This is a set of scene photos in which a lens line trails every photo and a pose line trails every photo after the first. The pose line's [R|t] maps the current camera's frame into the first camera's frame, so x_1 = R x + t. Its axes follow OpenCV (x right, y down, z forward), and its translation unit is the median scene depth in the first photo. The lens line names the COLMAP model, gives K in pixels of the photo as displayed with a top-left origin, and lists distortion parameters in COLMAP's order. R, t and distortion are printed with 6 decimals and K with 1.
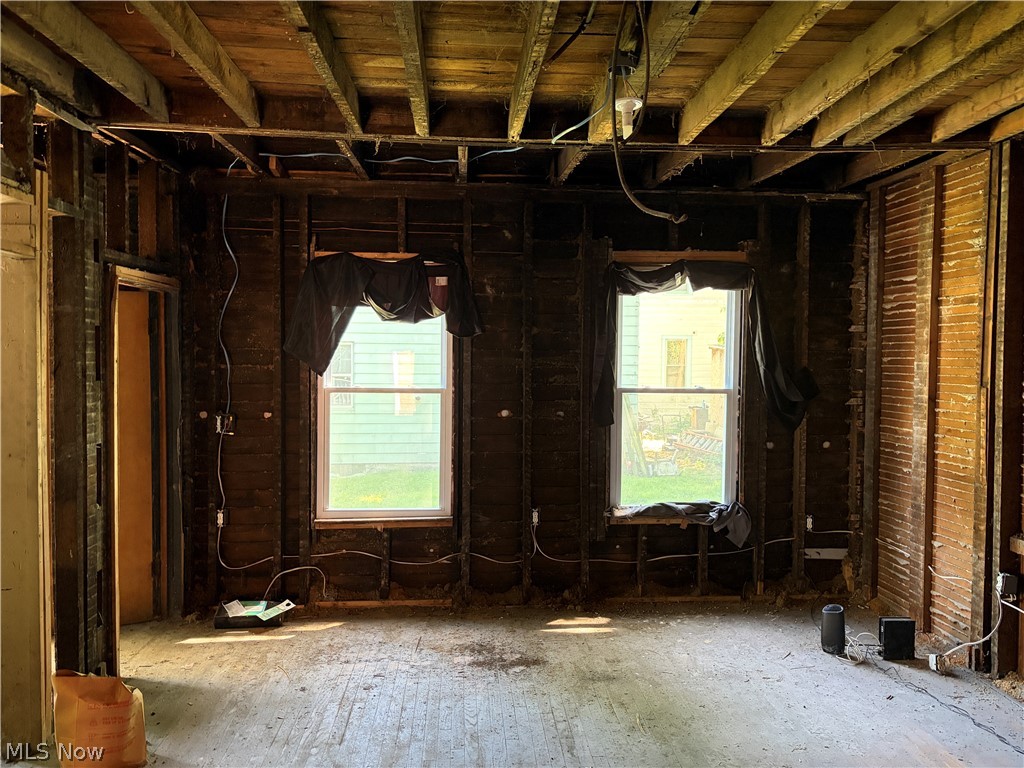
lens RADIAL K [[768.3, 0, 510.8], [0, 768.3, 381.2], [0, 0, 1]] dist [0.088181, -0.100890]
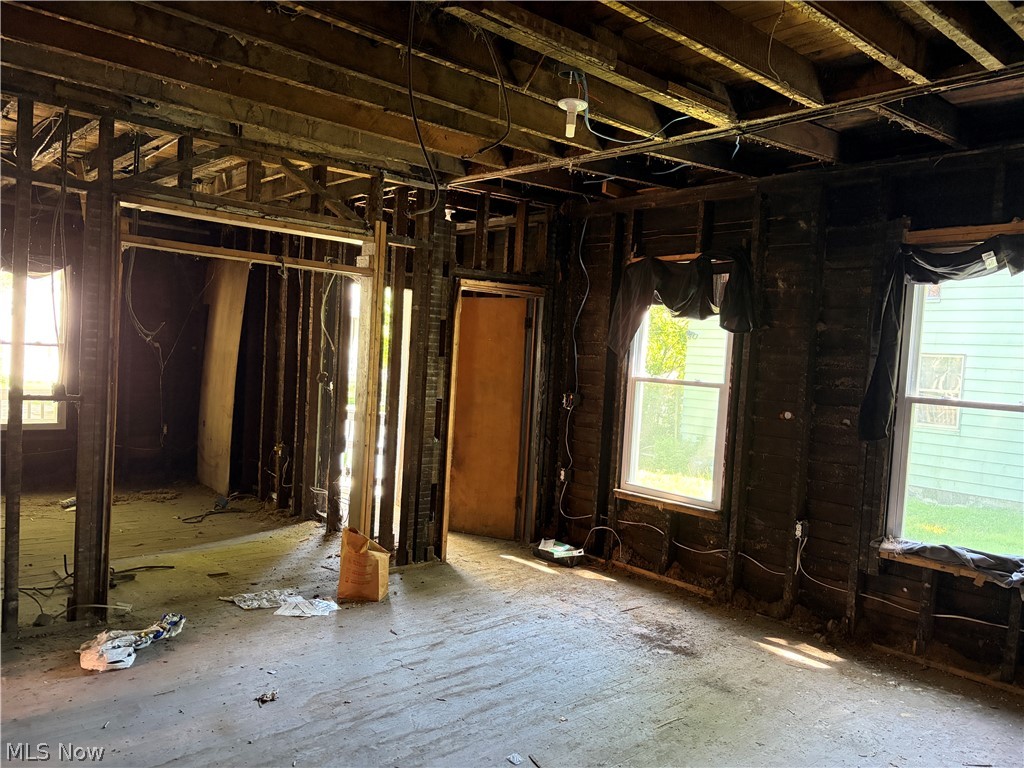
lens RADIAL K [[755.5, 0, 516.1], [0, 755.5, 377.8], [0, 0, 1]] dist [0.041246, -0.007274]
pose [[0.627998, 0.053976, -0.776341, 0.547407], [-0.072790, 0.997292, 0.010456, 0.011659], [0.774804, 0.049944, 0.630226, 0.166998]]
